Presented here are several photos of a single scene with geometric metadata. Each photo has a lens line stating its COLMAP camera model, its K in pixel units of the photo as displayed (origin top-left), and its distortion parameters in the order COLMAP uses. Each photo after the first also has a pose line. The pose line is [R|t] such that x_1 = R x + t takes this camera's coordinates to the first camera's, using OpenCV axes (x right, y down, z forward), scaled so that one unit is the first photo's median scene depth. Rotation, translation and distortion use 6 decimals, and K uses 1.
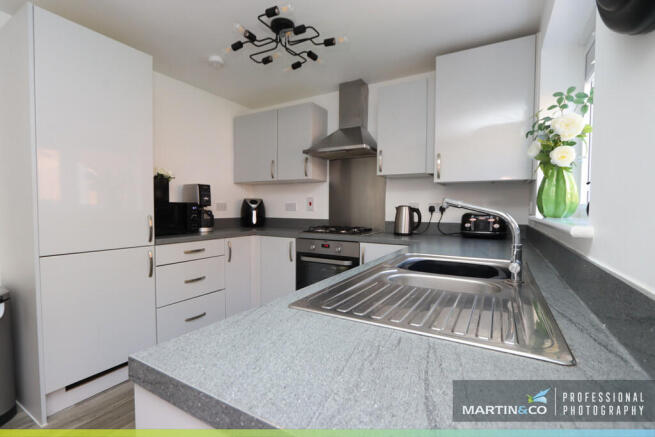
lens RADIAL K [[303.8, 0, 327.5], [0, 303.8, 218.5], [0, 0, 1]] dist [-0.003133, -0.000329]
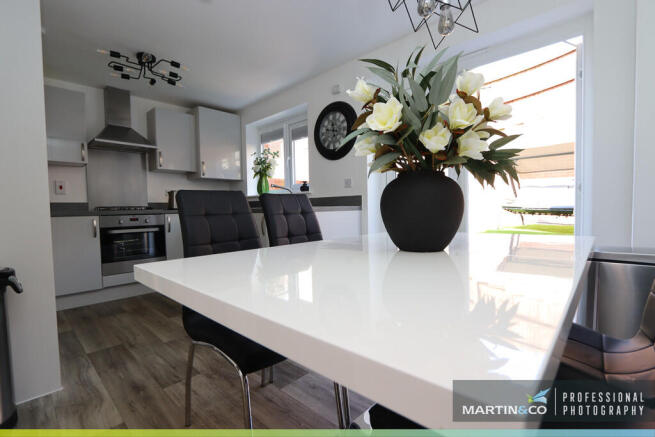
lens RADIAL K [[303.8, 0, 327.5], [0, 303.8, 218.5], [0, 0, 1]] dist [-0.003133, -0.000329]
pose [[0.235792, -0.037837, 0.971067, -1.047106], [0.057880, 0.998015, 0.024832, 0.100709], [-0.970078, 0.050350, 0.237513, -0.092576]]
